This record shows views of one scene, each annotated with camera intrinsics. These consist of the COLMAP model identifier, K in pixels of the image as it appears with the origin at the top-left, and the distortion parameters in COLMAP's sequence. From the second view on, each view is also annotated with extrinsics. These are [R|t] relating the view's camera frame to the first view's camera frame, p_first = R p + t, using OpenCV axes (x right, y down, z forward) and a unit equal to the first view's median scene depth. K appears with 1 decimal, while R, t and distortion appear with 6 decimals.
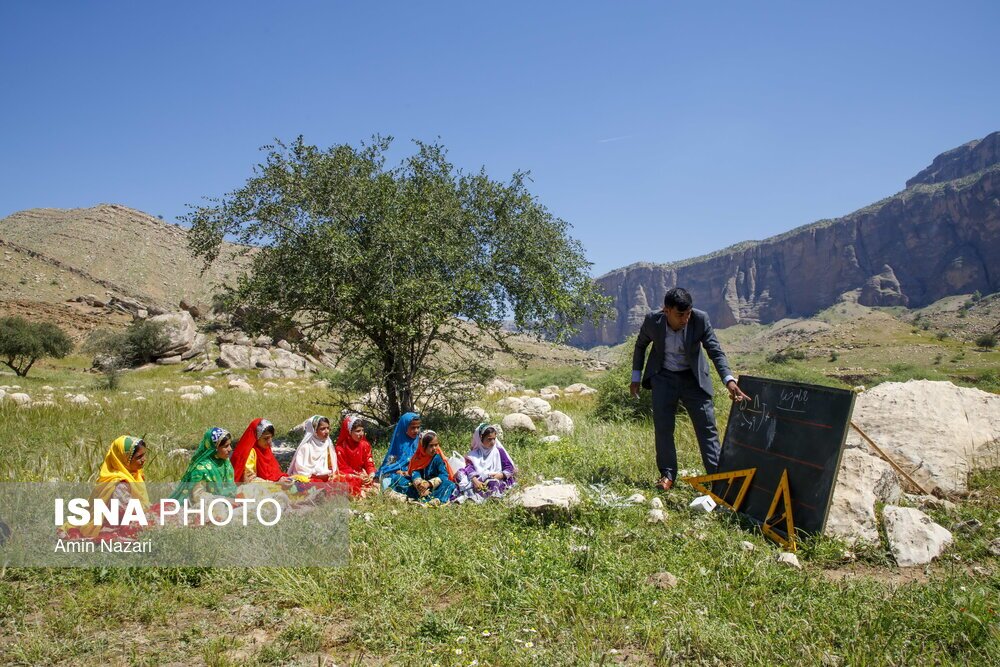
lens RADIAL K [[701.0, 0, 500.0], [0, 701.0, 333.5], [0, 0, 1]] dist [-0.042735, 0.000384]
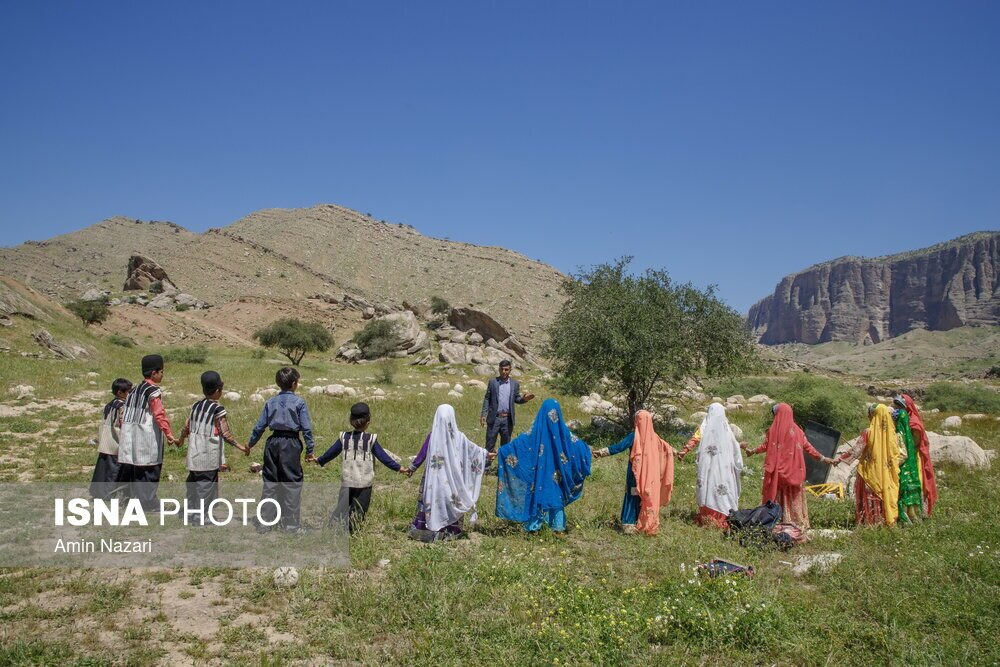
lens RADIAL K [[708.3, 0, 500.0], [0, 708.3, 333.5], [0, 0, 1]] dist [-0.040107, 0.008668]
pose [[0.965759, 0.027962, -0.257929, -0.002928], [-0.025107, 0.999582, 0.014356, -0.015754], [0.258222, -0.007388, 0.966057, -0.100384]]
